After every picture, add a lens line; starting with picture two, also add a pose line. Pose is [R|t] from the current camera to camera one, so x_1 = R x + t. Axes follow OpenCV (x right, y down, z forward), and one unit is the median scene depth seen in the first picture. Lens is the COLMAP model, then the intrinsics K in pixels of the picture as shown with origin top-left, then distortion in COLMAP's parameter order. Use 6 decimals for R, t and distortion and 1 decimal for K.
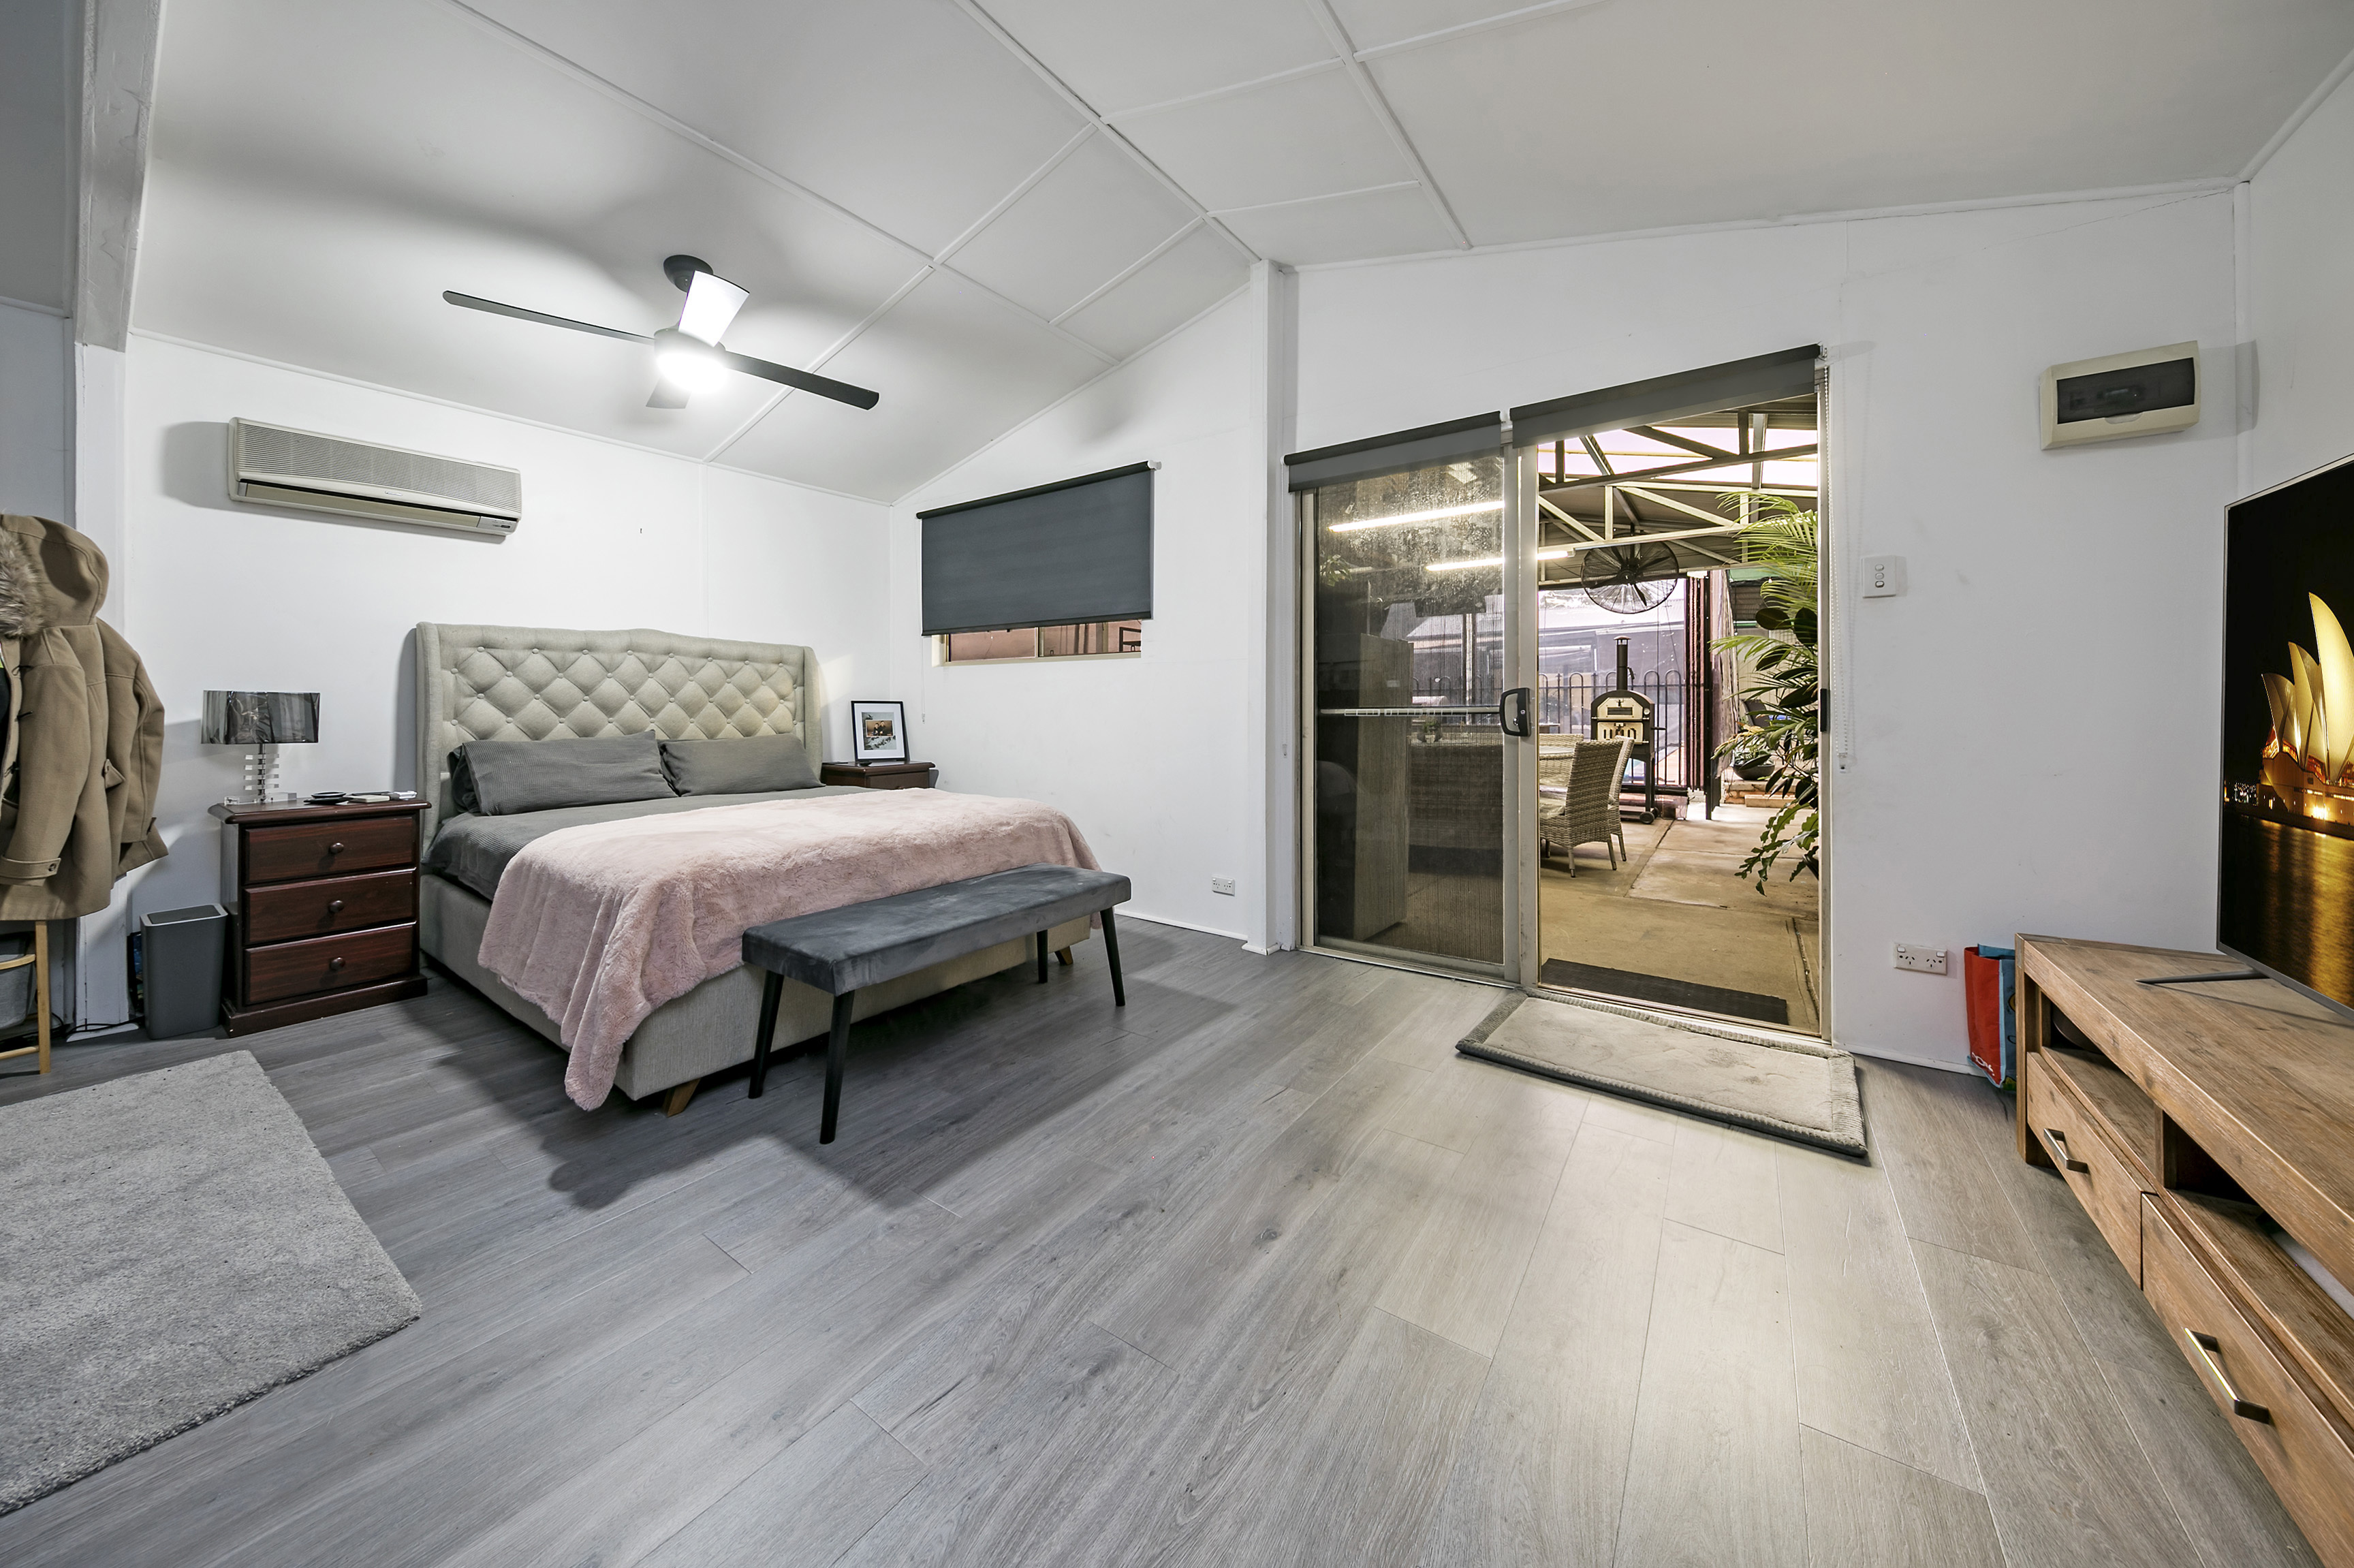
lens RADIAL K [[785.4, 0, 1172.3], [0, 785.4, 703.2], [0, 0, 1]] dist [0.000117, -0.000002]
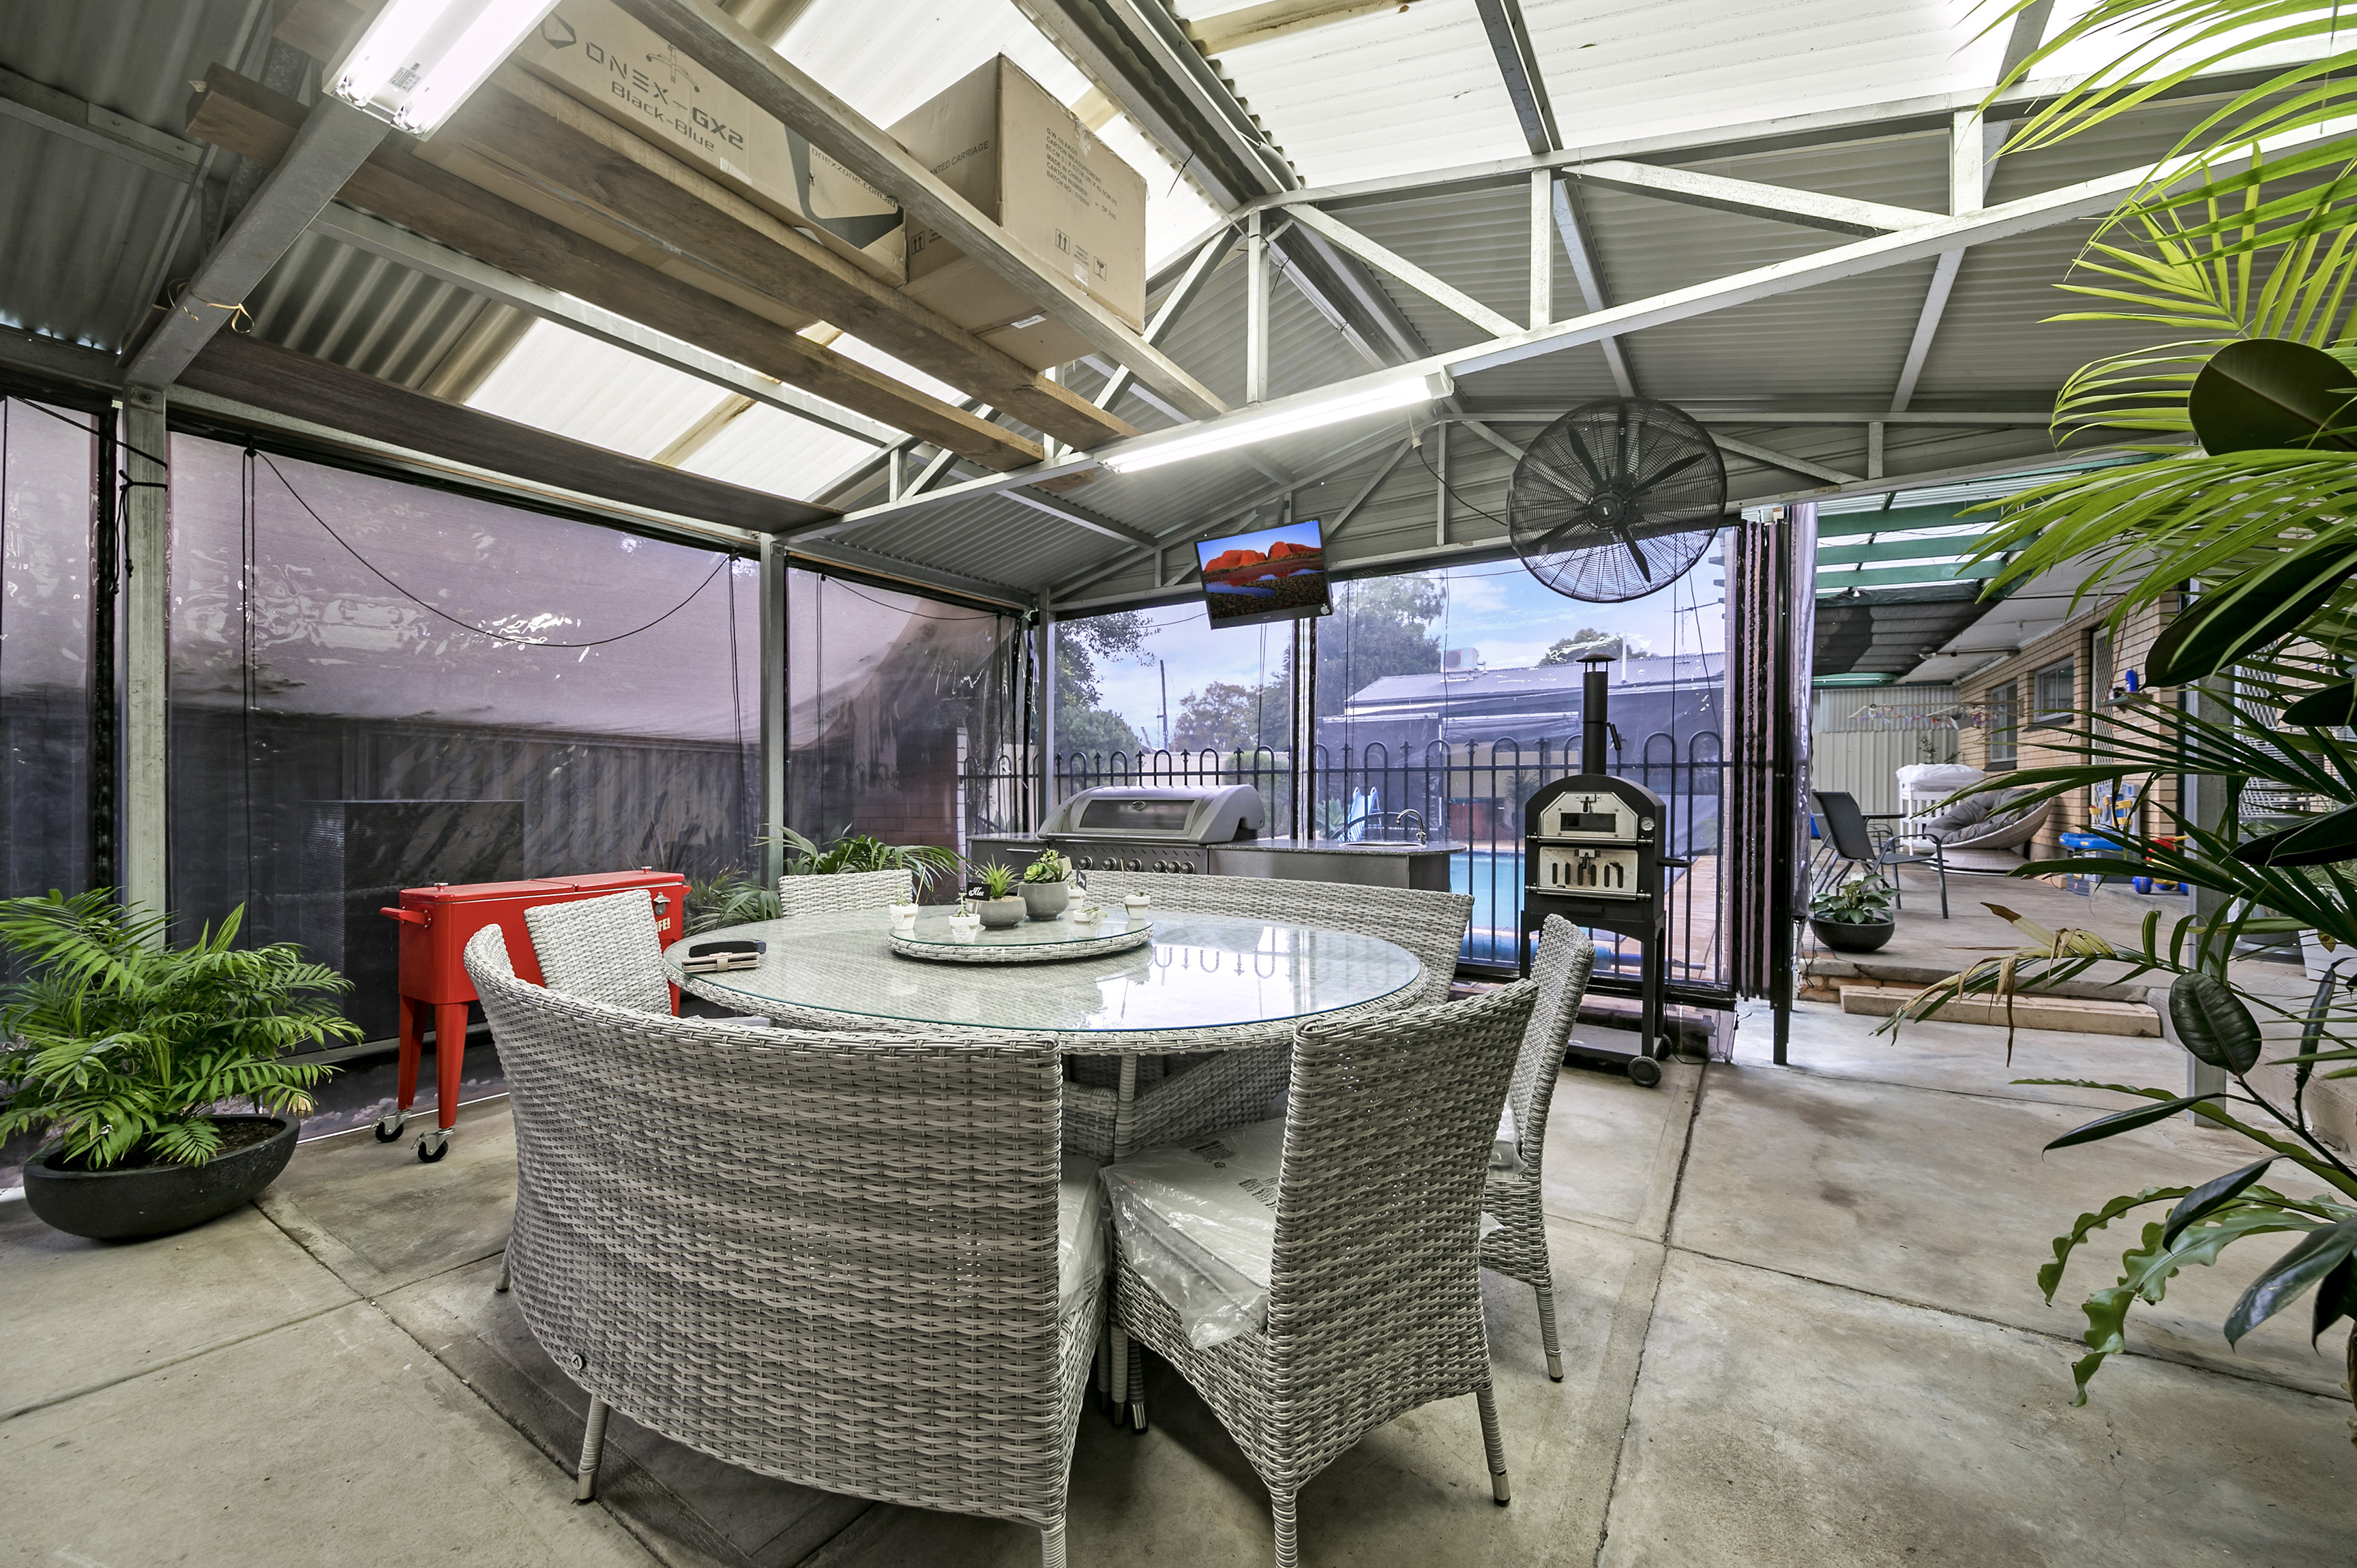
lens RADIAL K [[864.7, 0, 1178.5], [0, 864.7, 784.0], [0, 0, 1]] dist [0.000312, 0.000010]
pose [[0.999228, 0.008362, 0.038386, 0.316753], [-0.008392, 0.999965, 0.000619, -0.009452], [-0.038379, -0.000941, 0.999263, 0.516588]]
